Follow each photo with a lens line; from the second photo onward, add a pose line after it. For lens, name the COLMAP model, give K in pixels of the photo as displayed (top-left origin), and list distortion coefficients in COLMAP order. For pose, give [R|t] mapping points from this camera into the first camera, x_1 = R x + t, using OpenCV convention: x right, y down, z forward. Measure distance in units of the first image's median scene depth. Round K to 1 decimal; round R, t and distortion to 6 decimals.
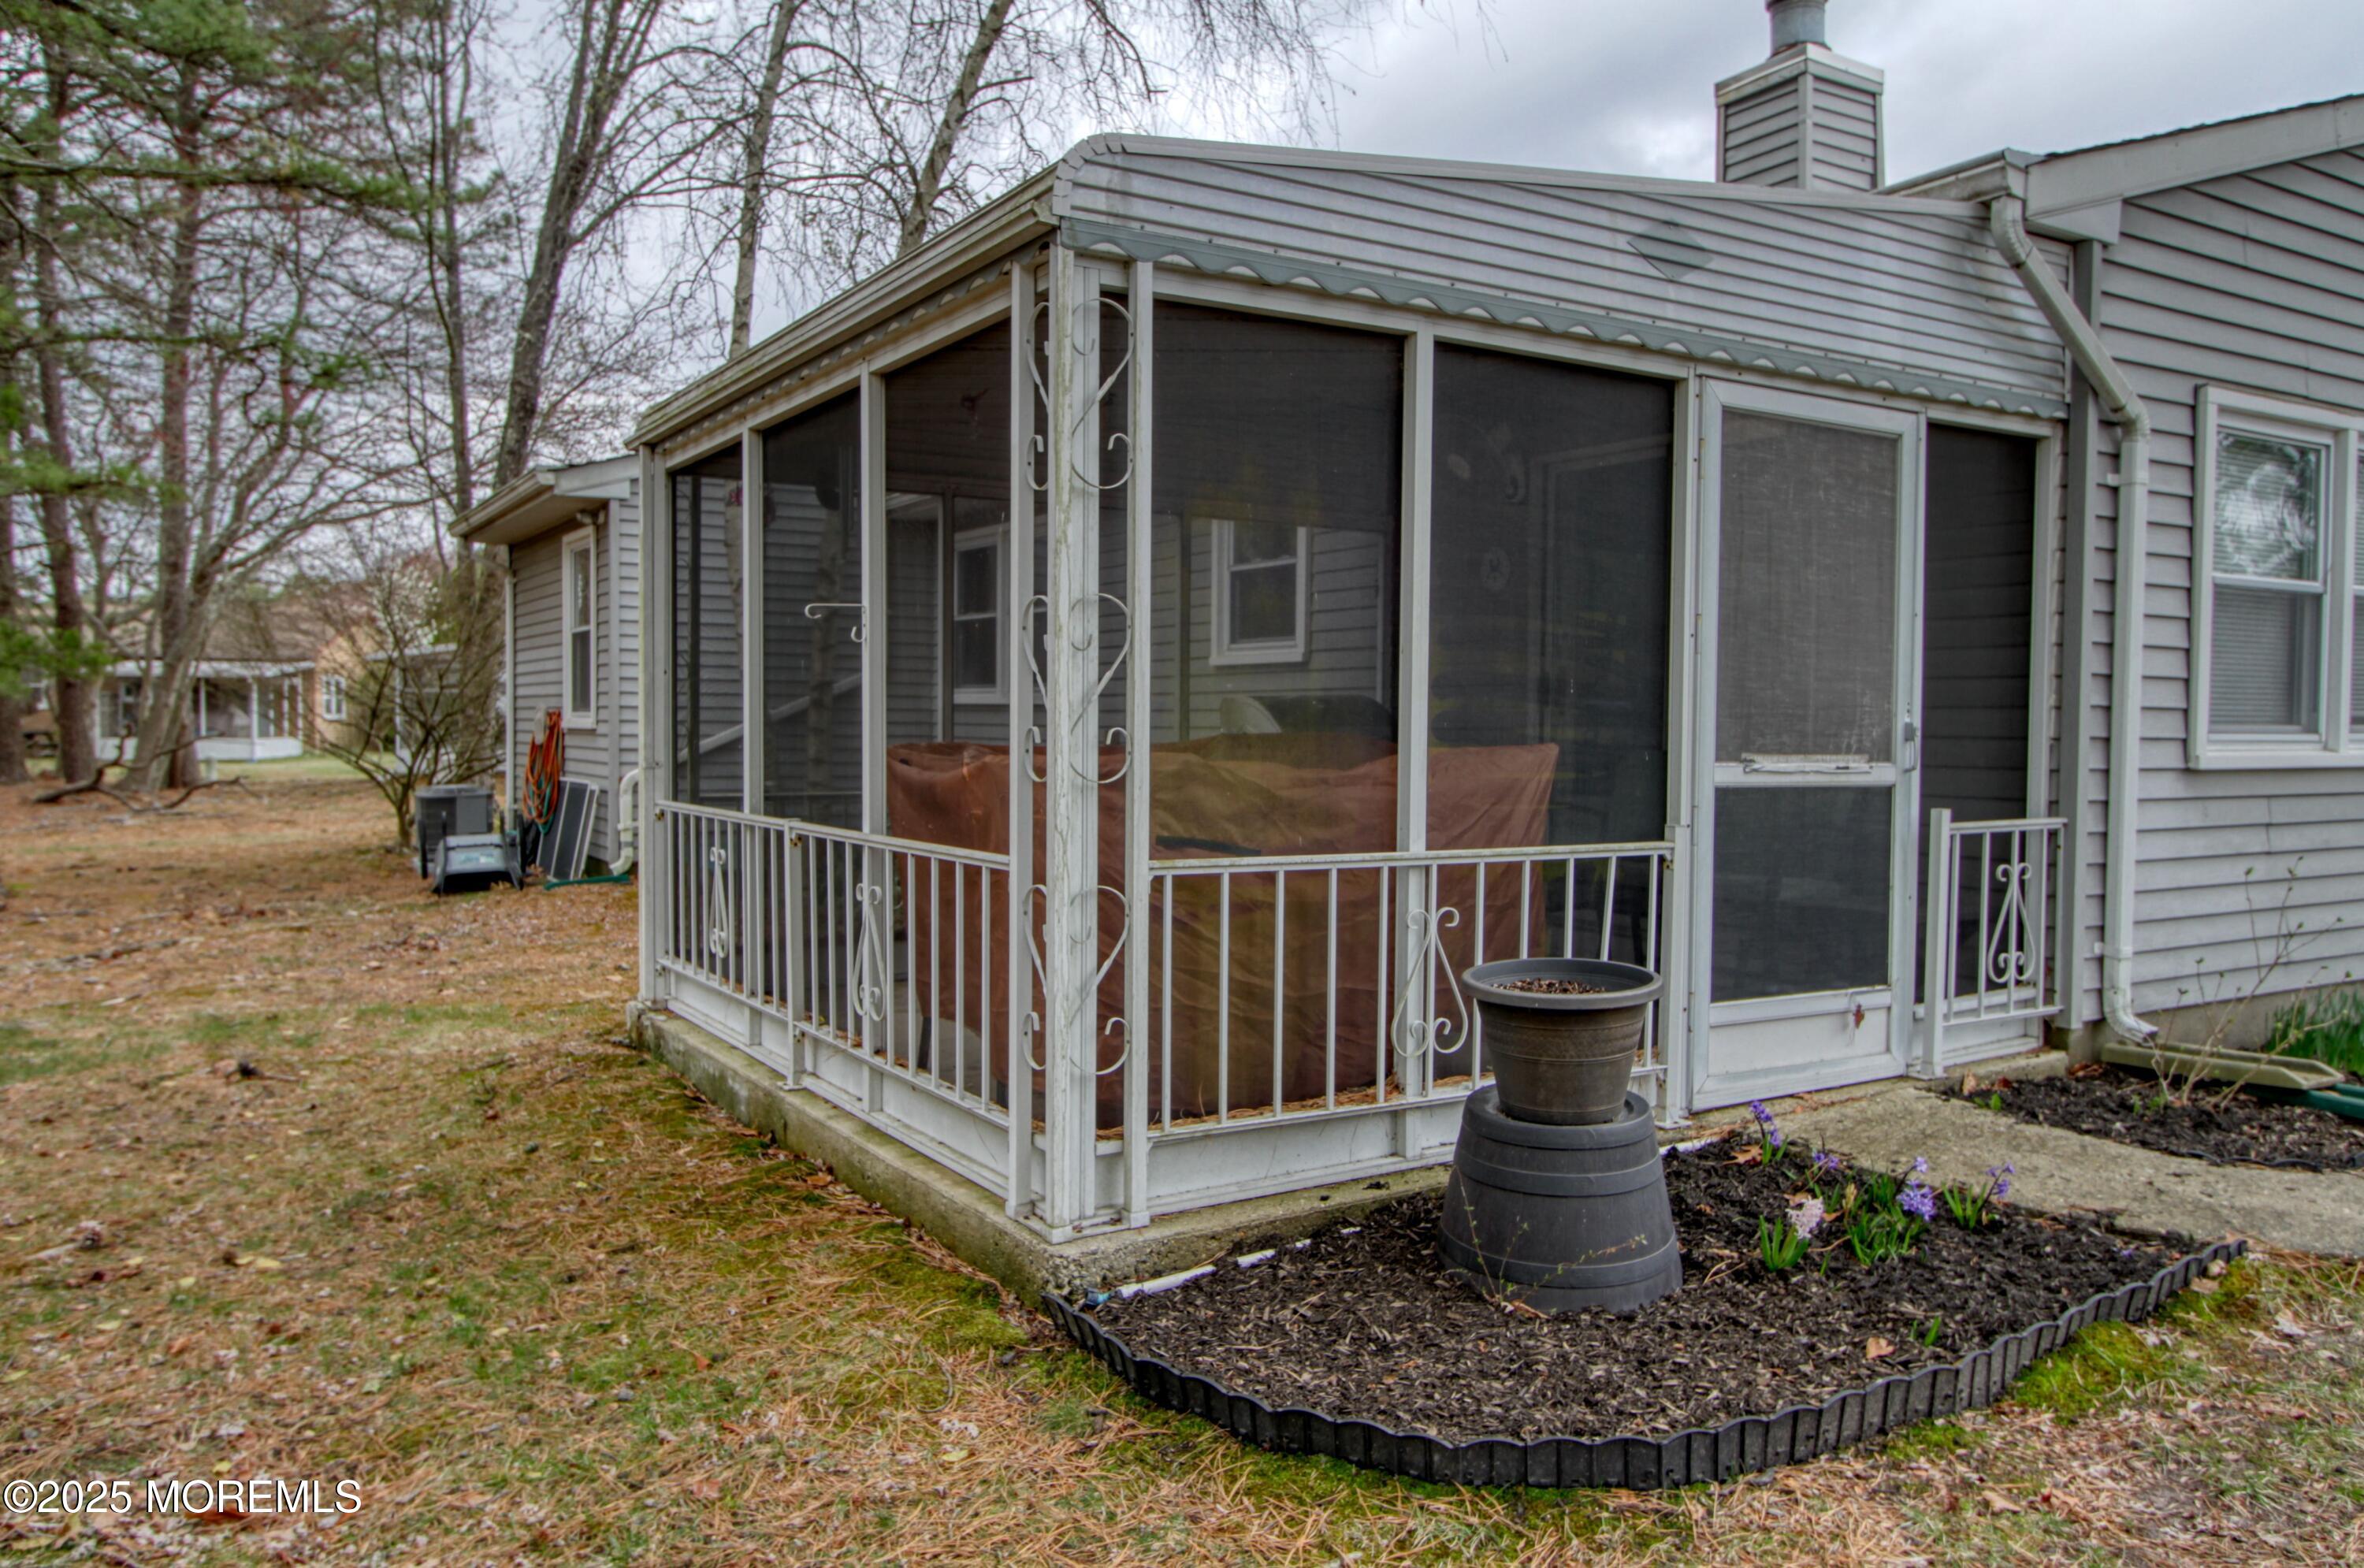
lens RADIAL K [[1689.7, 0, 1182.0], [0, 1689.7, 784.0], [0, 0, 1]] dist [-0.001351, -0.001089]
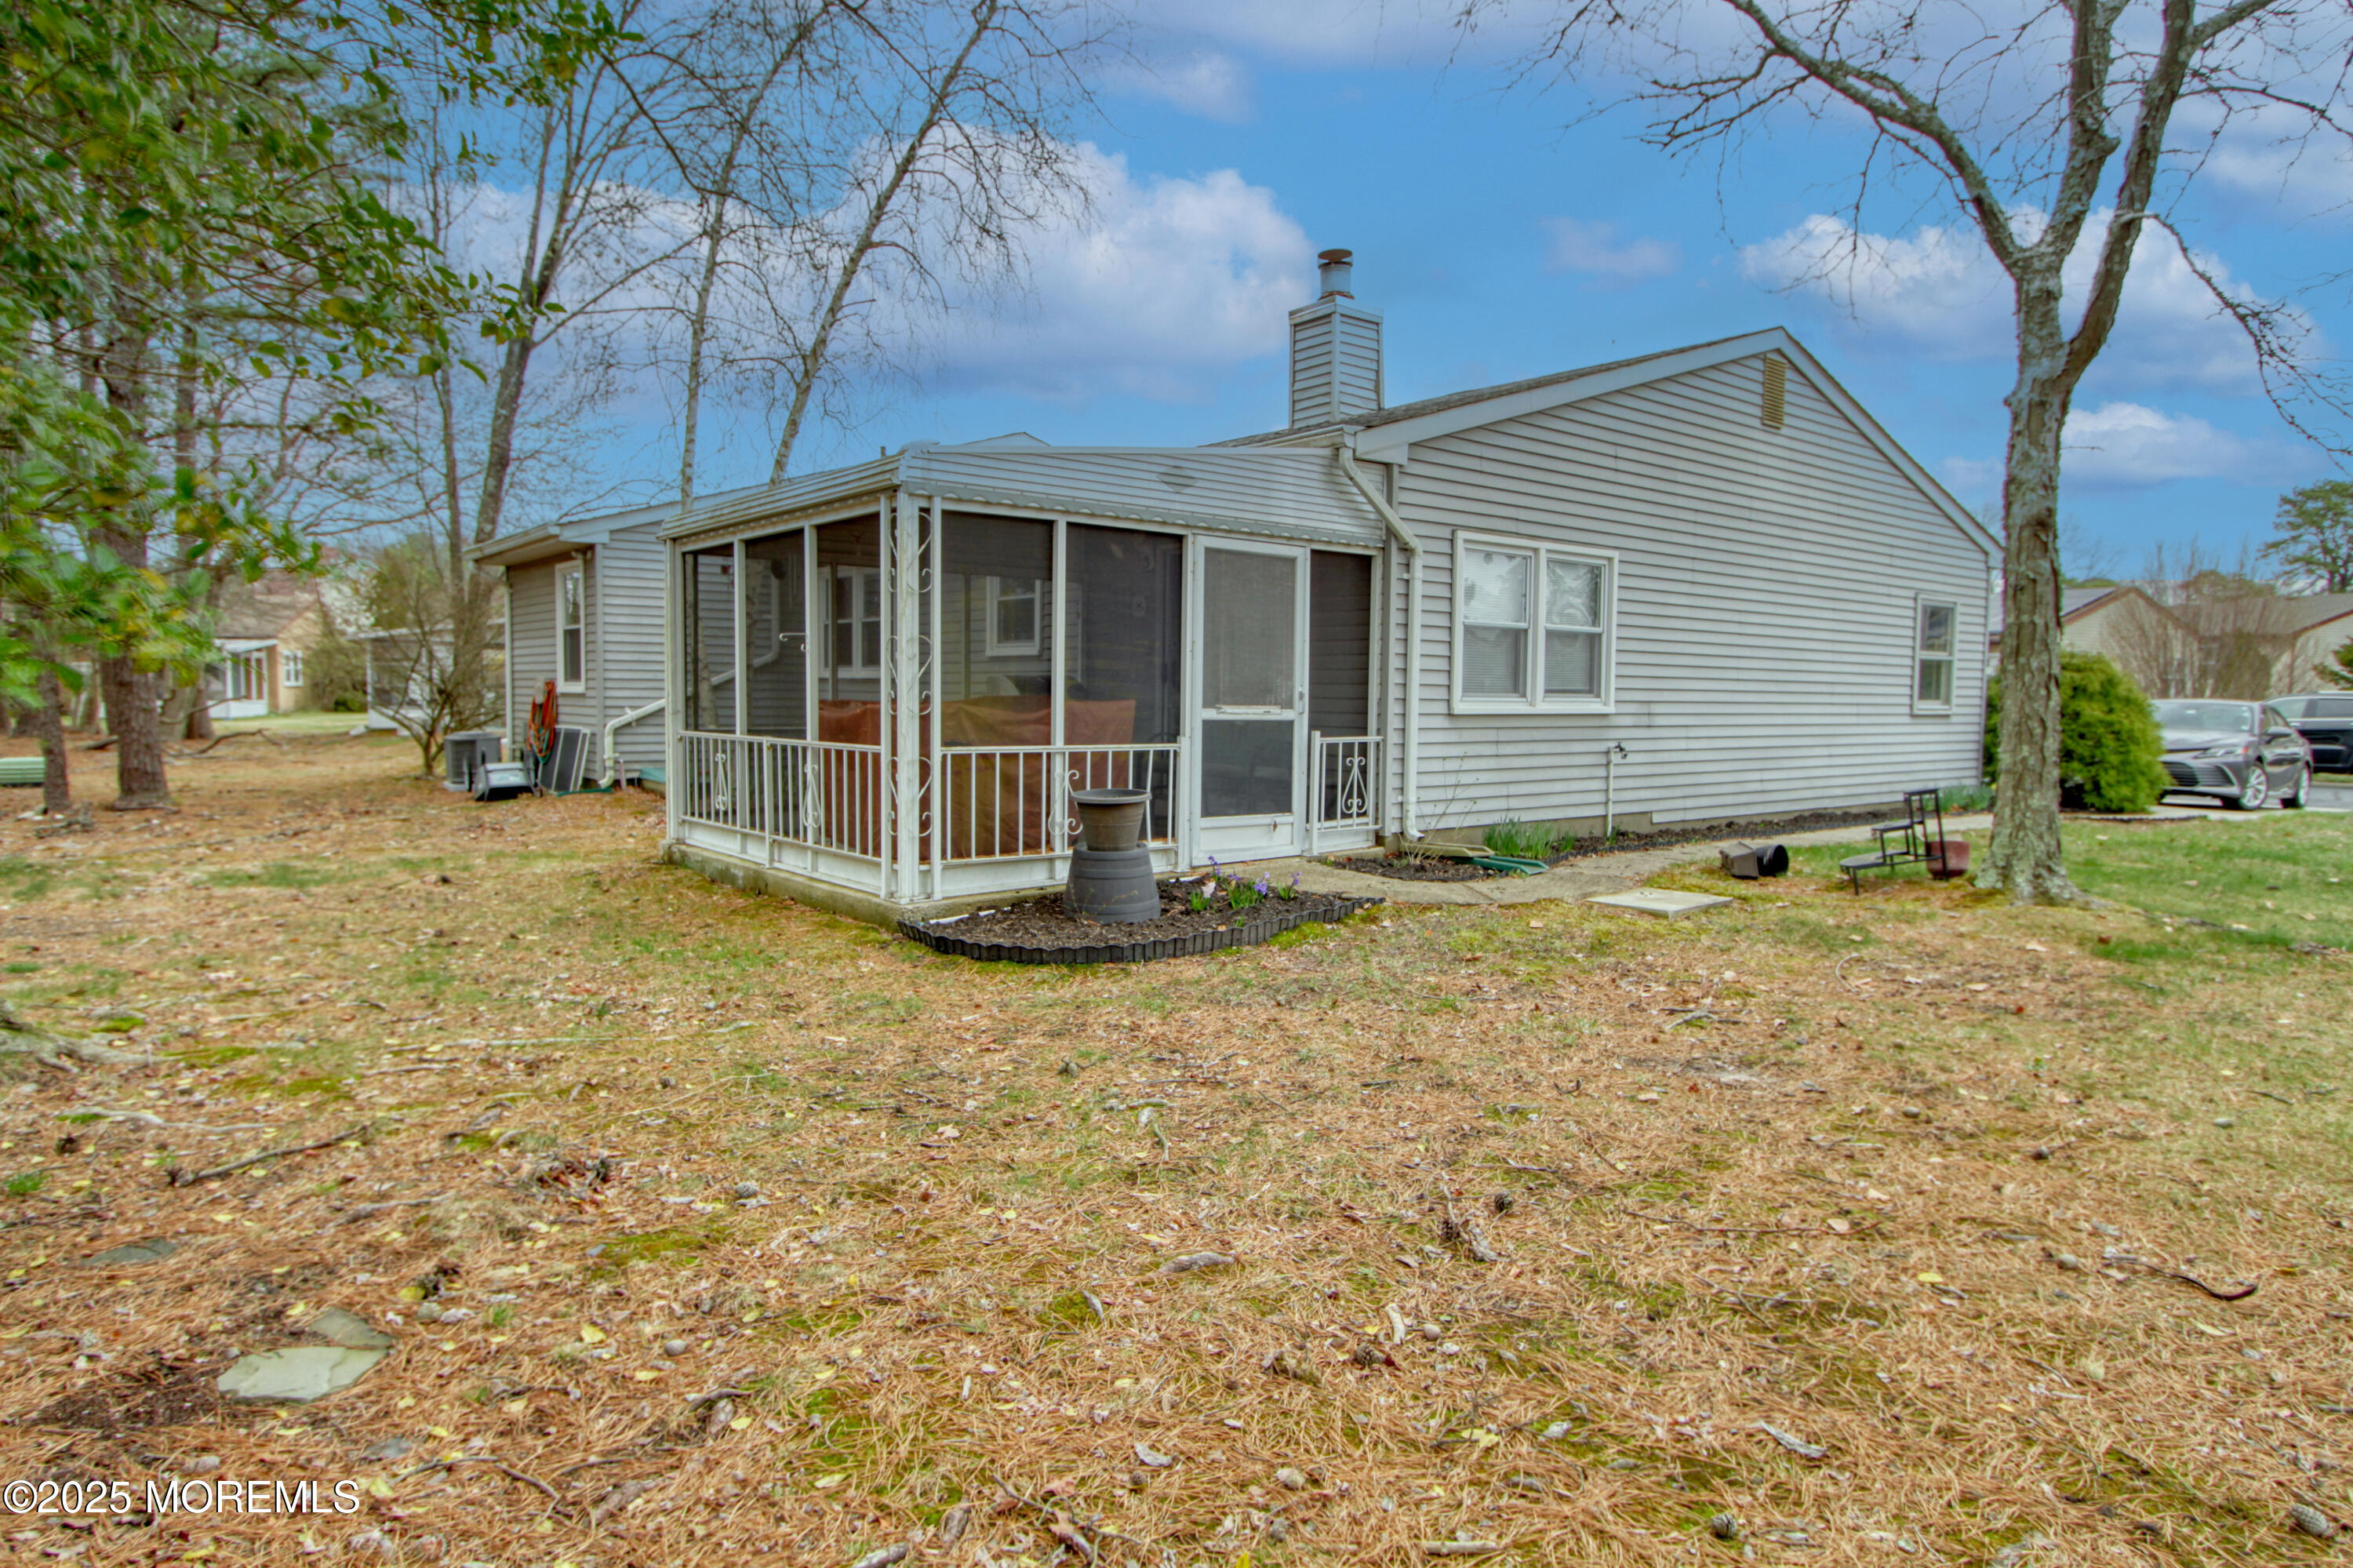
lens RADIAL K [[1434.0, 0, 1176.5], [0, 1434.0, 784.0], [0, 0, 1]] dist [-0.002580, 0.000355]
pose [[0.991789, -0.004440, 0.127809, 0.041904], [0.000901, 0.999615, 0.027732, 0.033611], [-0.127883, -0.027389, 0.991411, -0.853894]]
